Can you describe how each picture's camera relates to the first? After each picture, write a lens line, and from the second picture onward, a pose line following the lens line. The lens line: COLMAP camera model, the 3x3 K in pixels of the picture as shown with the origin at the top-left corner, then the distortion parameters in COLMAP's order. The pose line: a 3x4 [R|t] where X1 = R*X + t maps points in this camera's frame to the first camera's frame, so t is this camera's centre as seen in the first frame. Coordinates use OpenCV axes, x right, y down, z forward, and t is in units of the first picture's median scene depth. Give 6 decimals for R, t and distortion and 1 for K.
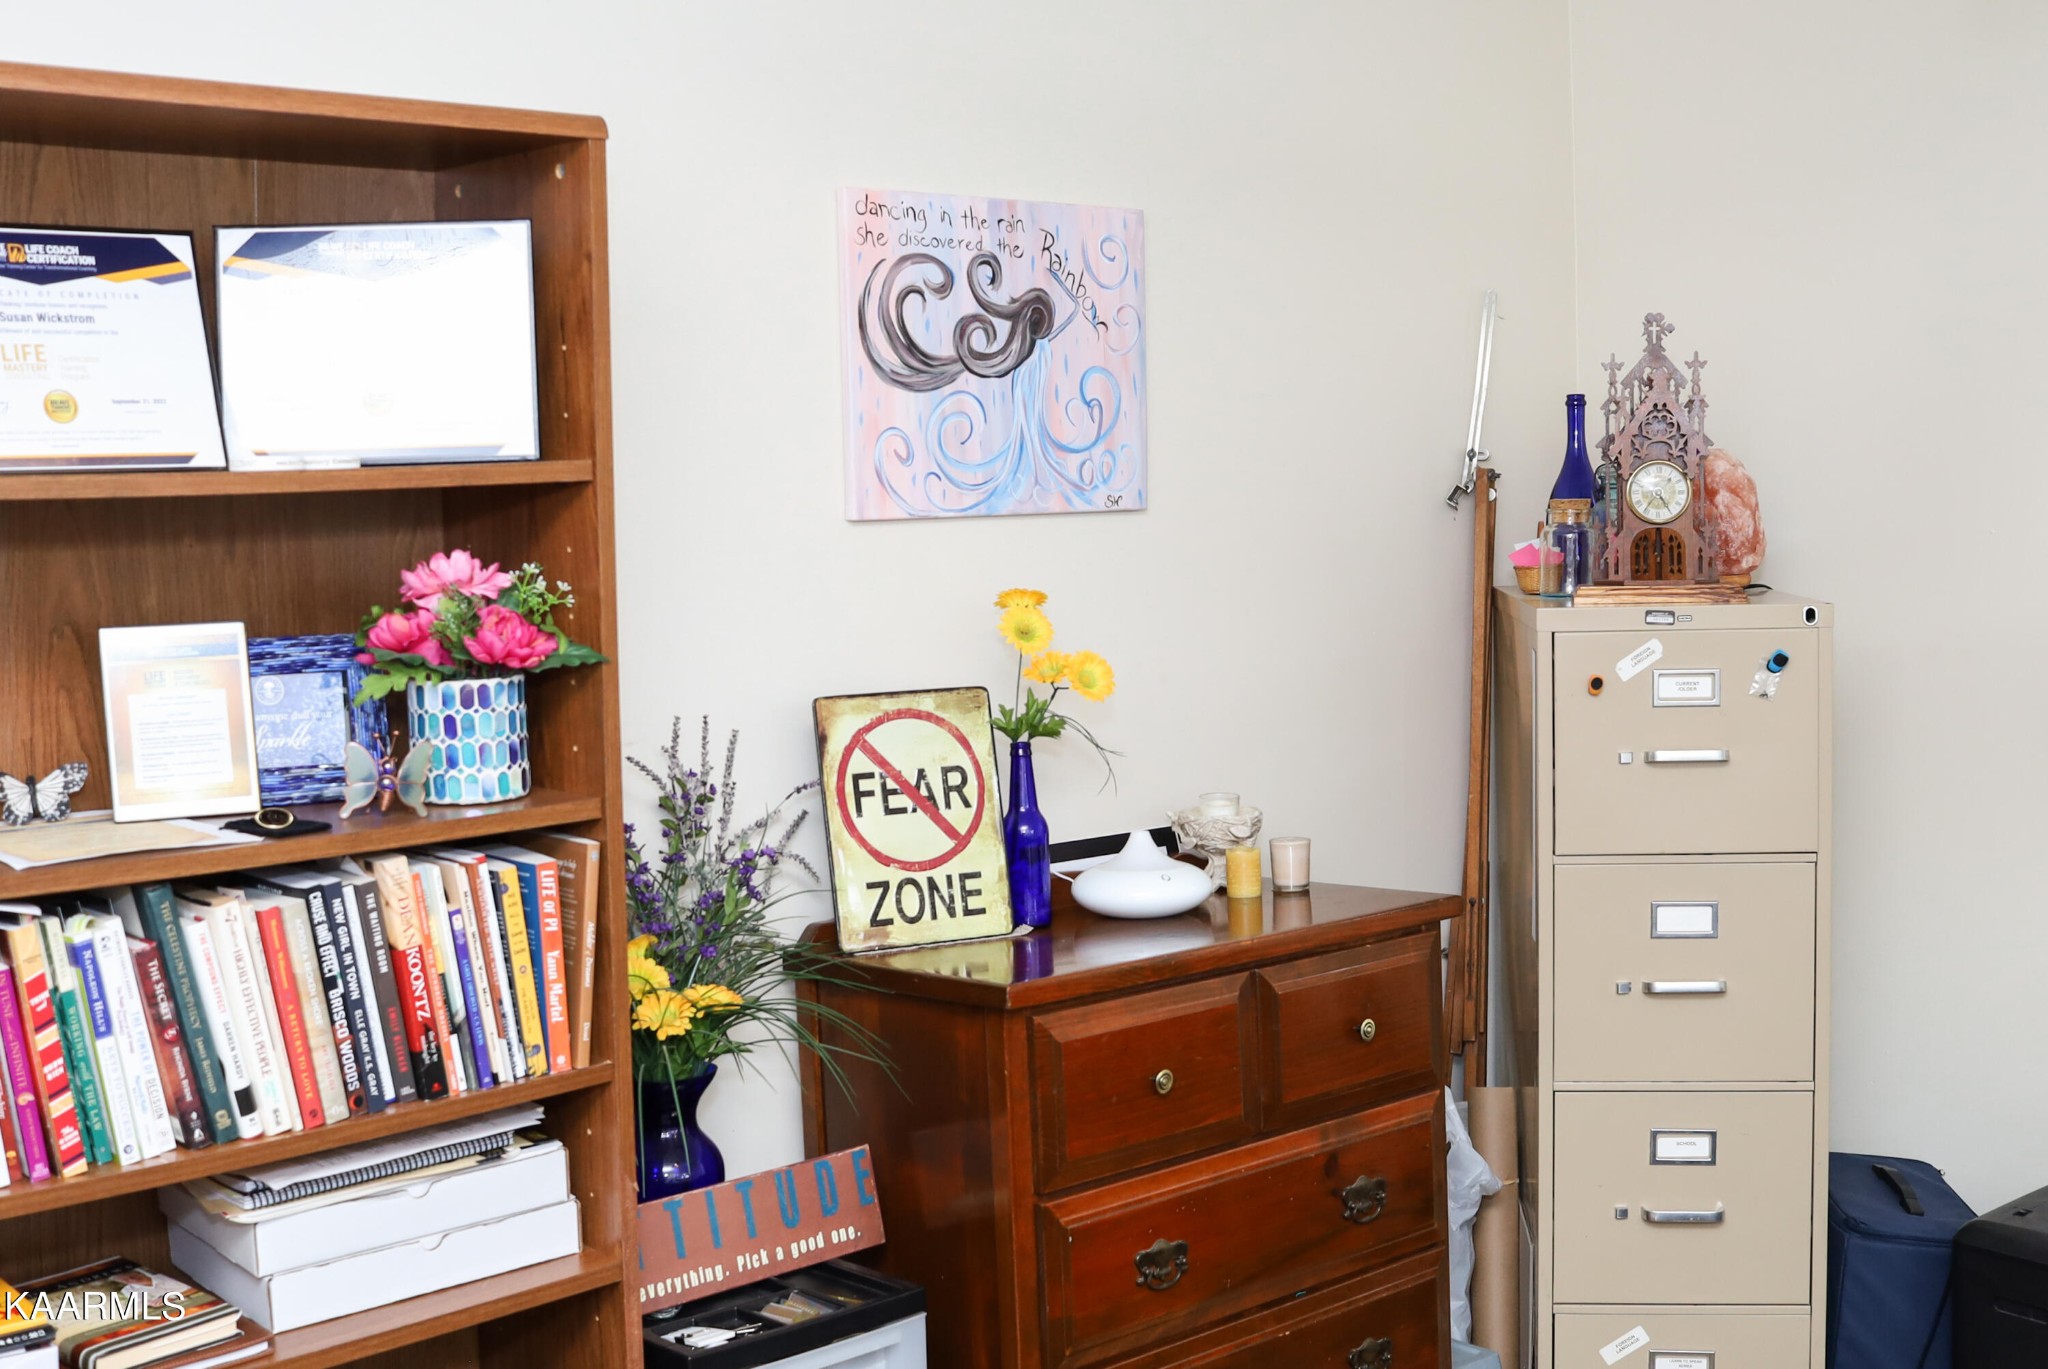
lens RADIAL K [[2334.3, 0, 1024.0], [0, 2334.3, 684.5], [0, 0, 1]] dist [-0.084926, 0.019587]
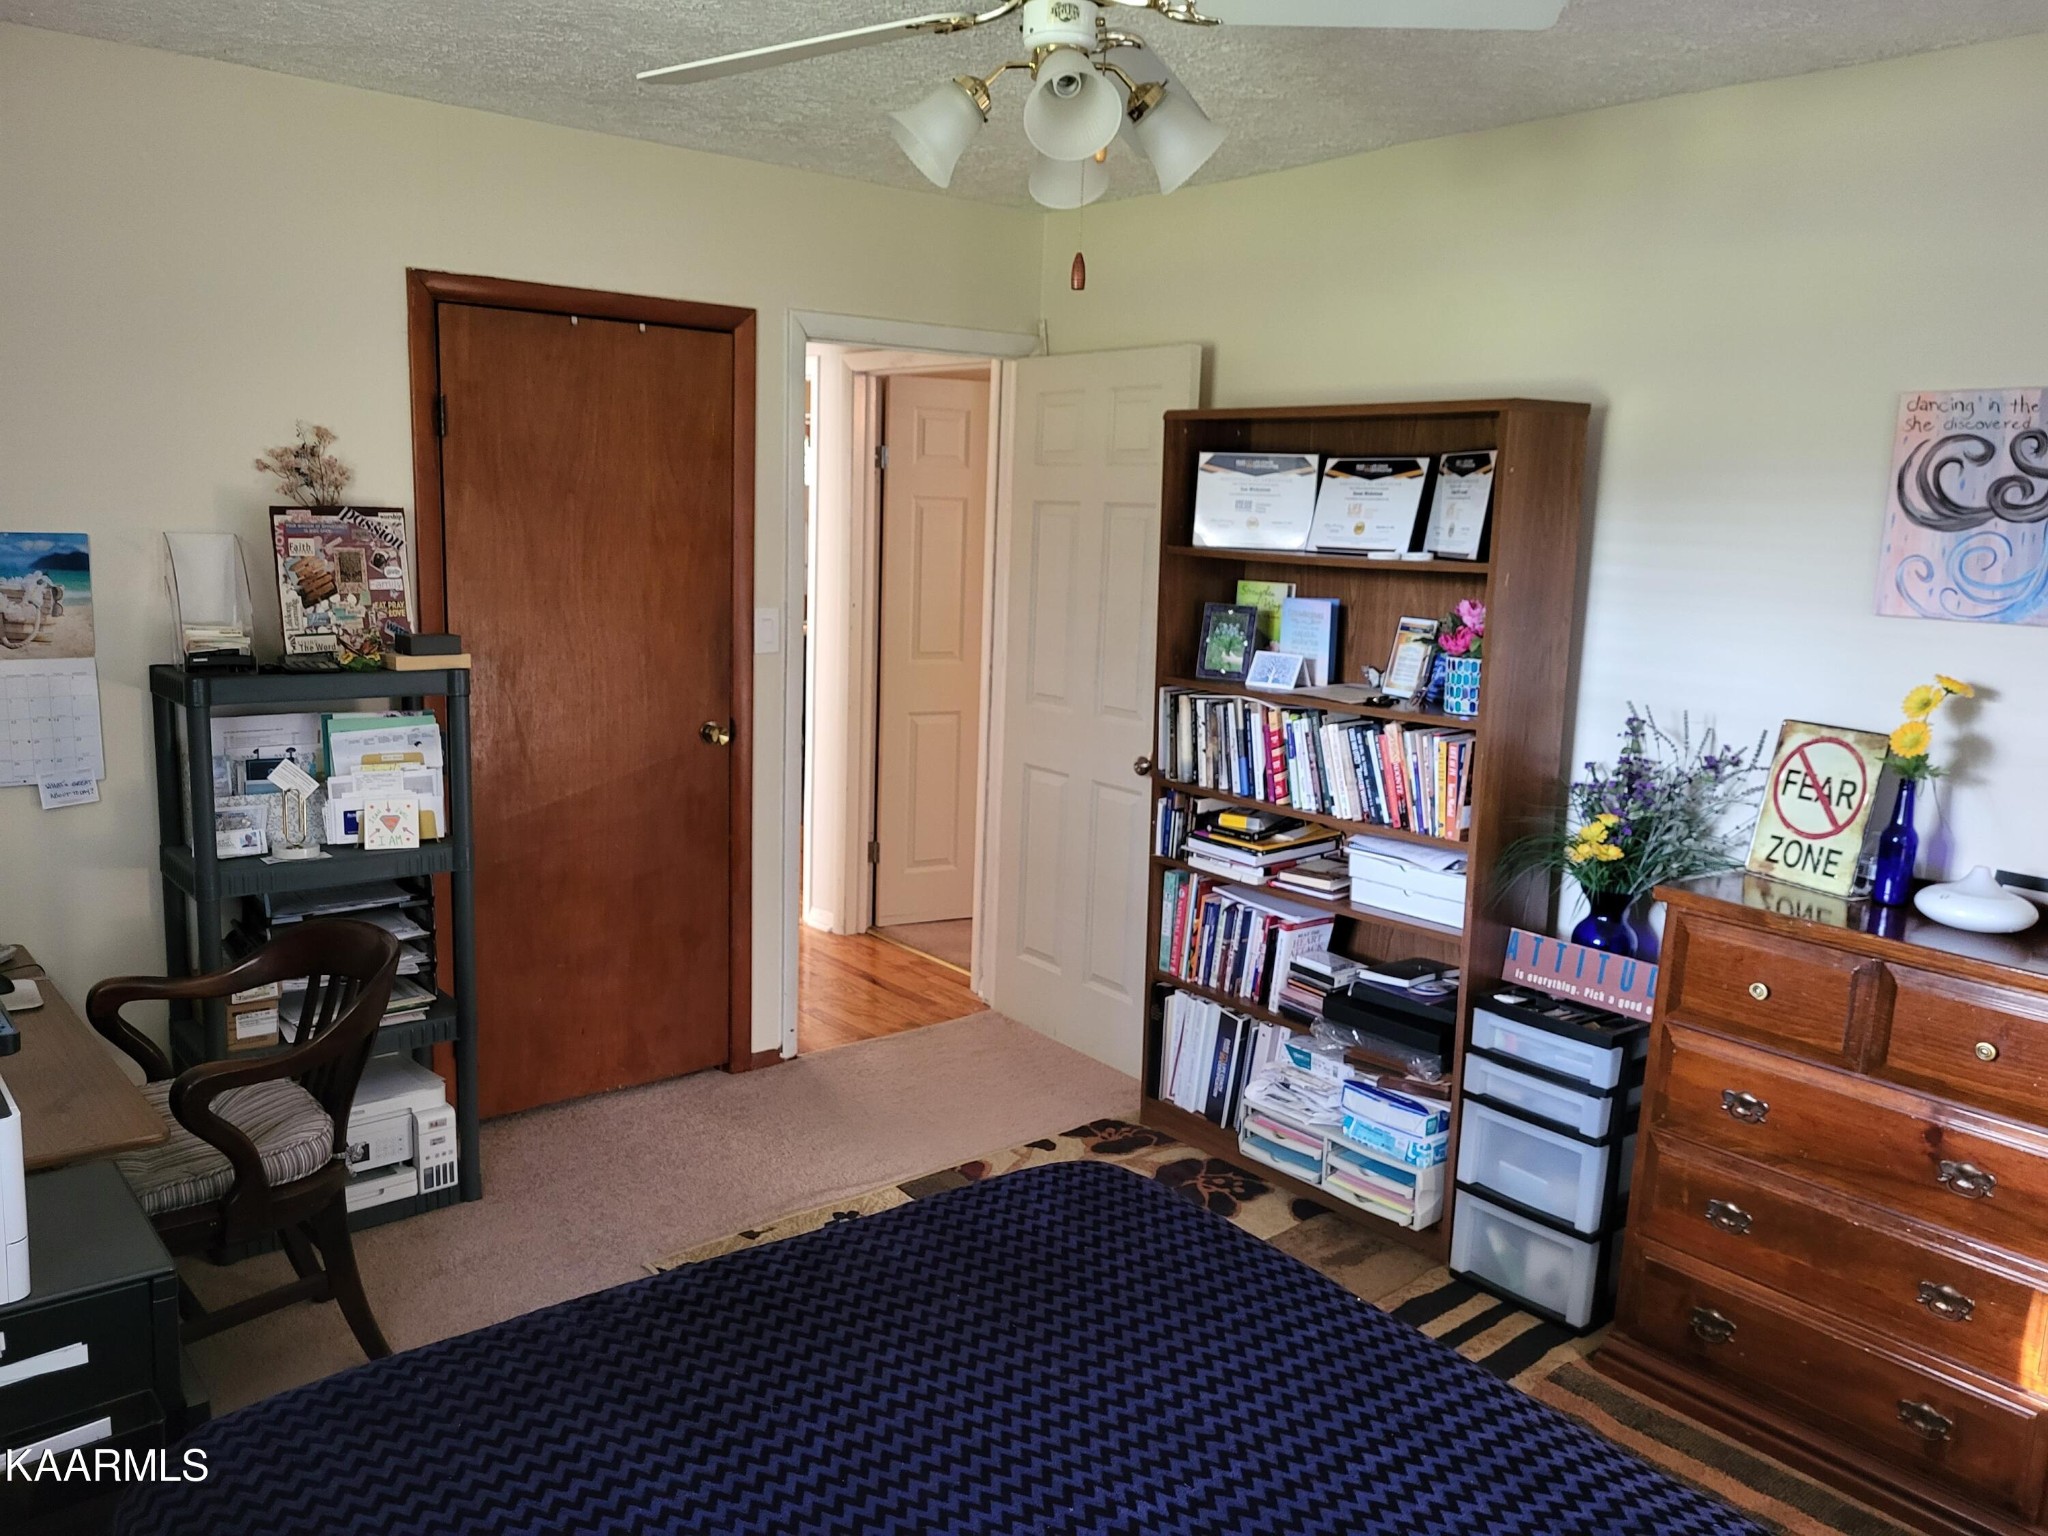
lens RADIAL K [[1557.6, 0, 1024.0], [0, 1557.6, 768.0], [0, 0, 1]] dist [0.063754, -0.045859]
pose [[-0.025274, 0.194273, -0.980622, 0.994815], [-0.112311, 0.974173, 0.195890, -0.114773], [0.993352, 0.115085, -0.002802, 0.466931]]
